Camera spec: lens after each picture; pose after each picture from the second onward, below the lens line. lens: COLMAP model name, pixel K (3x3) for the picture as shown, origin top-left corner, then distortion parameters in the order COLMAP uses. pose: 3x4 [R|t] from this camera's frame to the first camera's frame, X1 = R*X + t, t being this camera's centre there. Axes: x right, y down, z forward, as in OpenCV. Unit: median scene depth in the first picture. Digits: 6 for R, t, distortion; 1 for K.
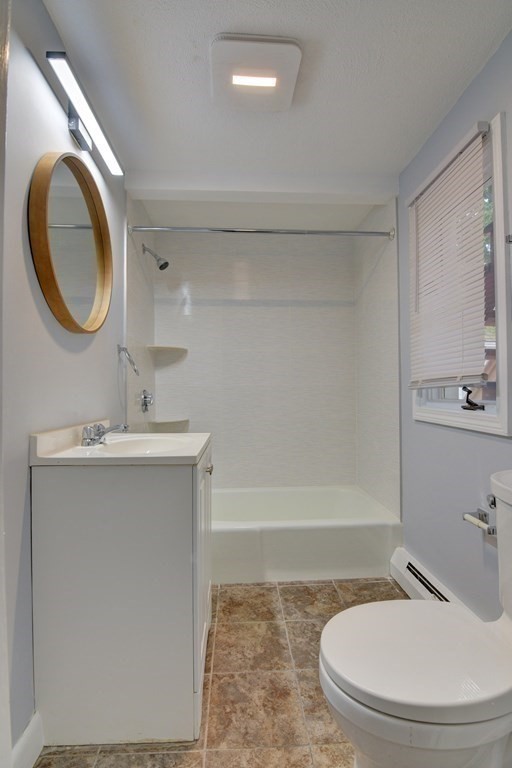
lens RADIAL K [[376.1, 0, 257.9], [0, 376.1, 385.8], [0, 0, 1]] dist [-0.019079, -0.003855]
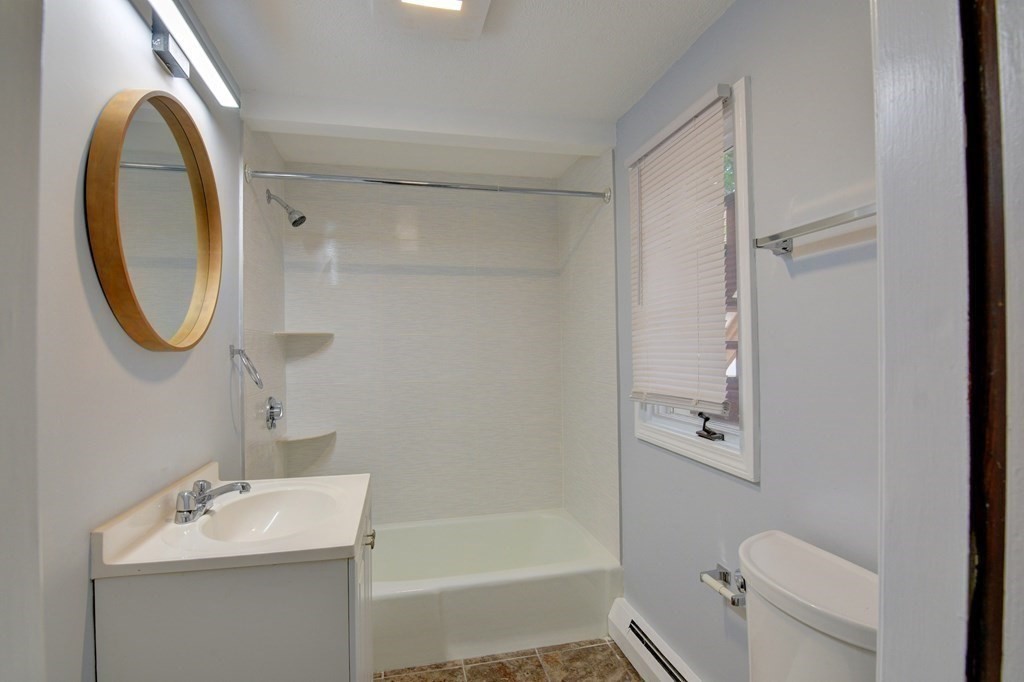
lens RADIAL K [[494.7, 0, 508.2], [0, 494.7, 346.6], [0, 0, 1]] dist [-0.010504, -0.009558]
pose [[0.987139, -0.005258, 0.159779, -0.013659], [0.006059, 0.999971, -0.004523, -0.103540], [-0.159751, 0.005433, 0.987142, 0.022917]]
